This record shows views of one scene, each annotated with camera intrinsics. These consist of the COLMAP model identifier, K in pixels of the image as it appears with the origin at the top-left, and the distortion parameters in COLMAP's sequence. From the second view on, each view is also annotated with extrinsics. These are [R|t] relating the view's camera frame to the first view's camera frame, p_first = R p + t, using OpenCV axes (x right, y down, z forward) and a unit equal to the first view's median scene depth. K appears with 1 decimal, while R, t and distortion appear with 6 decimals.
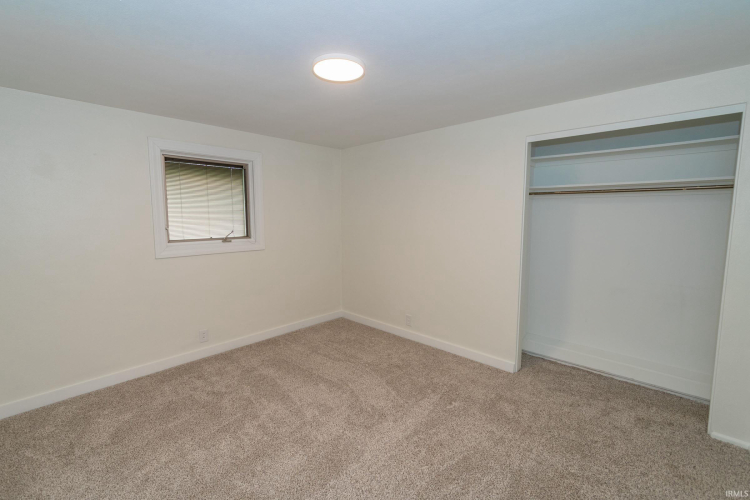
lens RADIAL K [[329.1, 0, 367.4], [0, 329.1, 246.7], [0, 0, 1]] dist [0.001053, 0.000894]
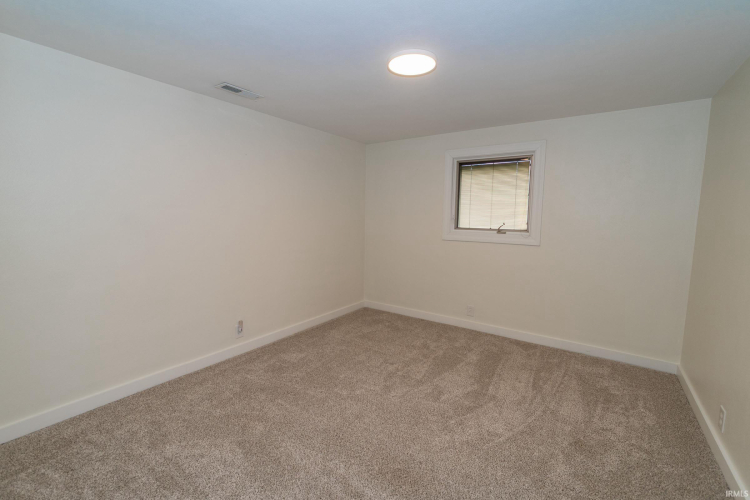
lens RADIAL K [[329.1, 0, 367.4], [0, 329.1, 246.7], [0, 0, 1]] dist [0.001053, 0.000894]
pose [[0.149303, 0.103459, -0.983364, 0.581334], [-0.115254, 0.989553, 0.086611, -0.014982], [0.982052, 0.100405, 0.159667, 0.429698]]
